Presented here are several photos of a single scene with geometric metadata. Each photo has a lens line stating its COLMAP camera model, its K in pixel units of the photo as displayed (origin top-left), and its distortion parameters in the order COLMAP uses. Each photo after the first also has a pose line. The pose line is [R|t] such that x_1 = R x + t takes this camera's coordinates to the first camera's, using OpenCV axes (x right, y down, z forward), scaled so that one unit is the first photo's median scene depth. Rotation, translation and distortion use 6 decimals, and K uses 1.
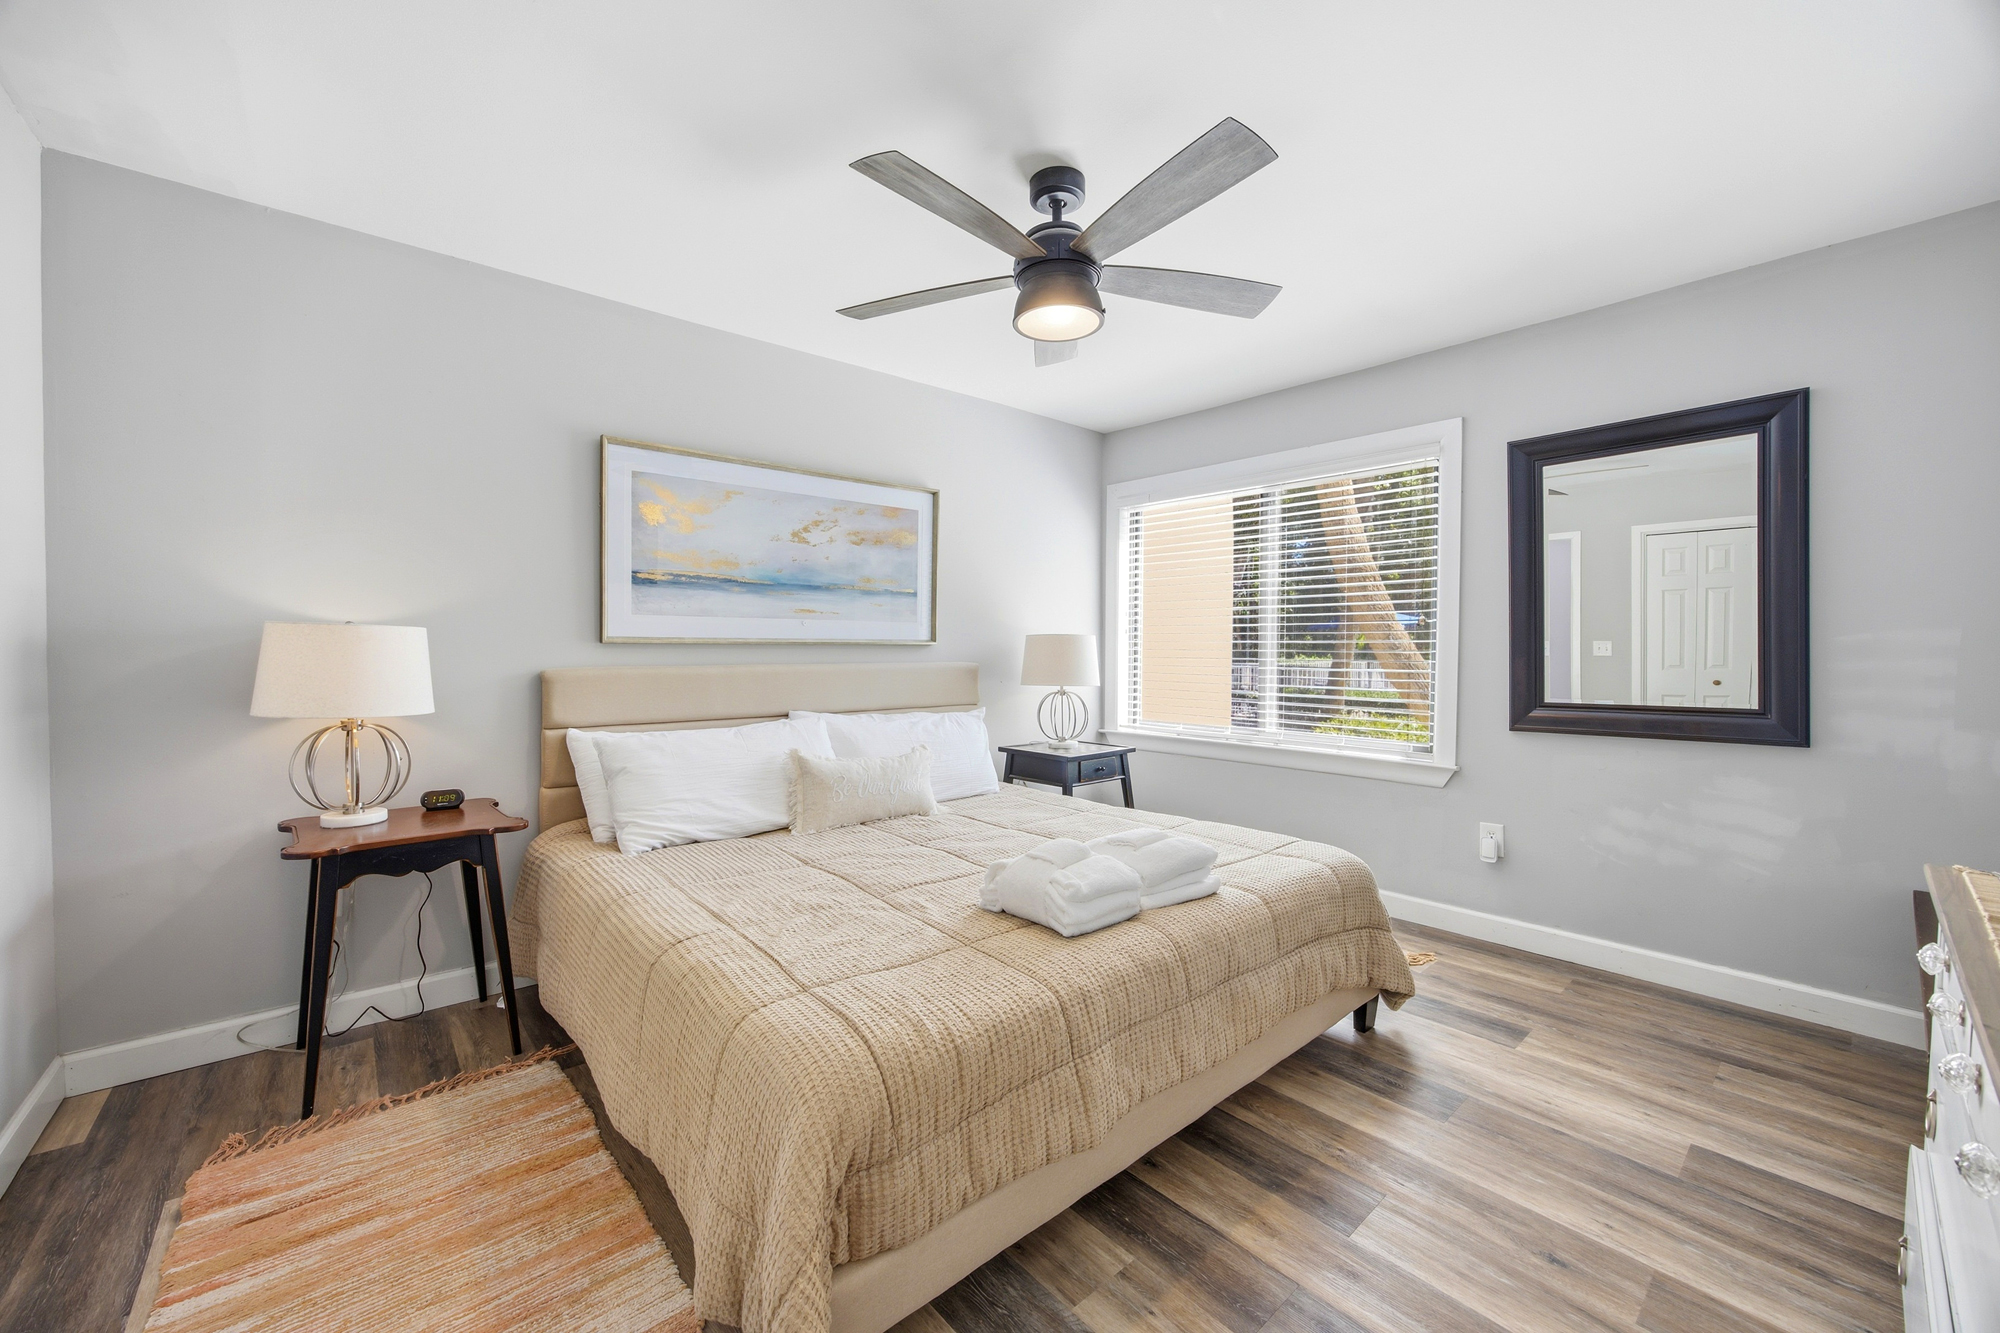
lens RADIAL K [[771.6, 0, 1000.7], [0, 771.6, 658.0], [0, 0, 1]] dist [-0.008419, 0.000194]
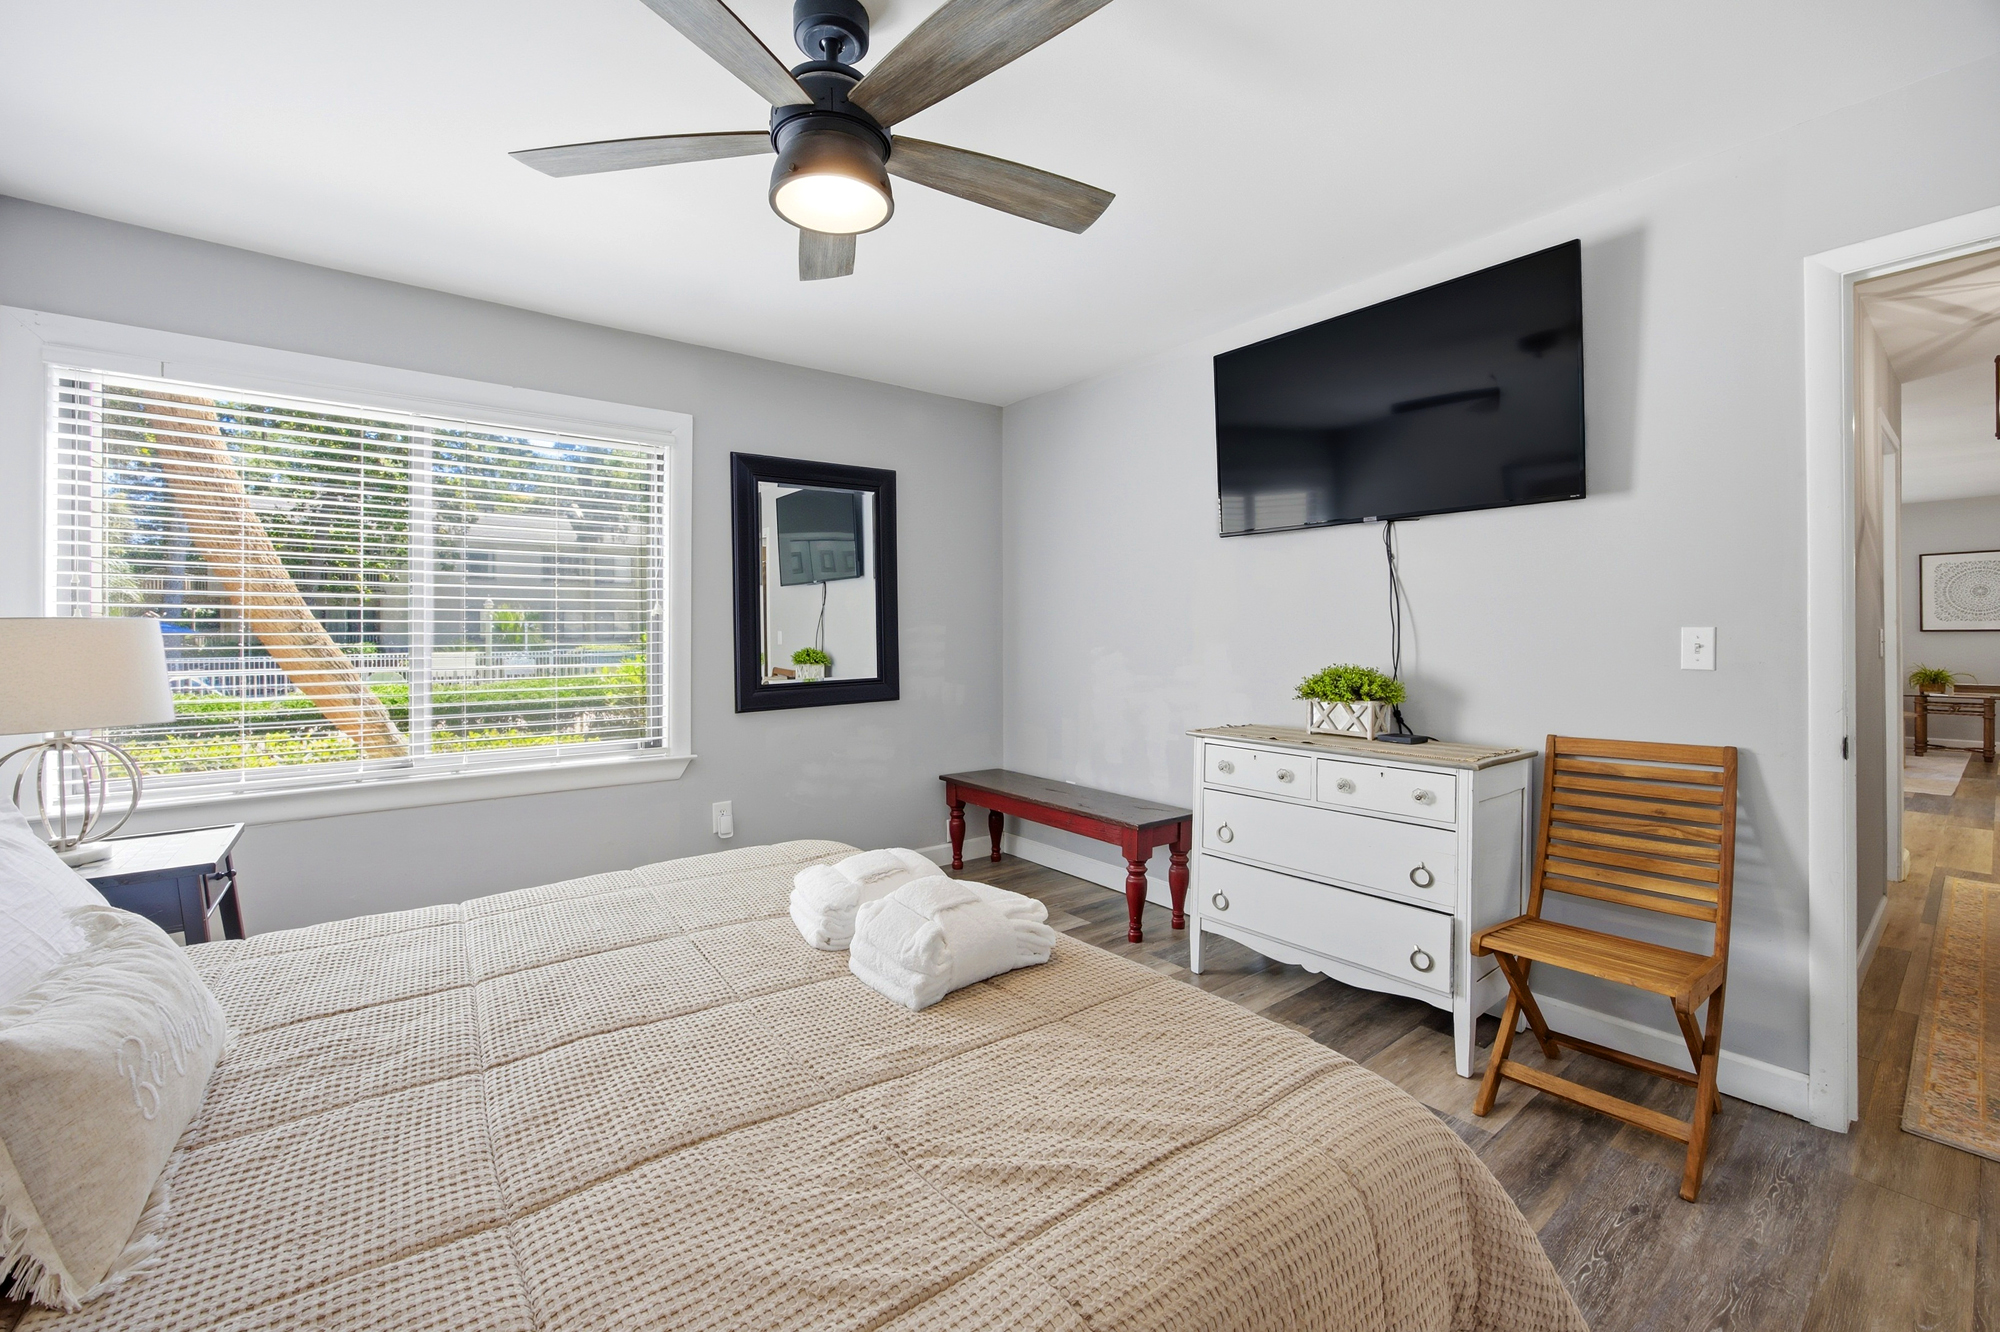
lens RADIAL K [[806.7, 0, 1002.7], [0, 806.7, 638.1], [0, 0, 1]] dist [-0.011990, 0.000037]
pose [[0.065979, -0.006449, 0.997800, -0.510988], [0.023205, 0.999719, 0.004927, -0.011484], [-0.997551, 0.022829, 0.066110, 0.591049]]
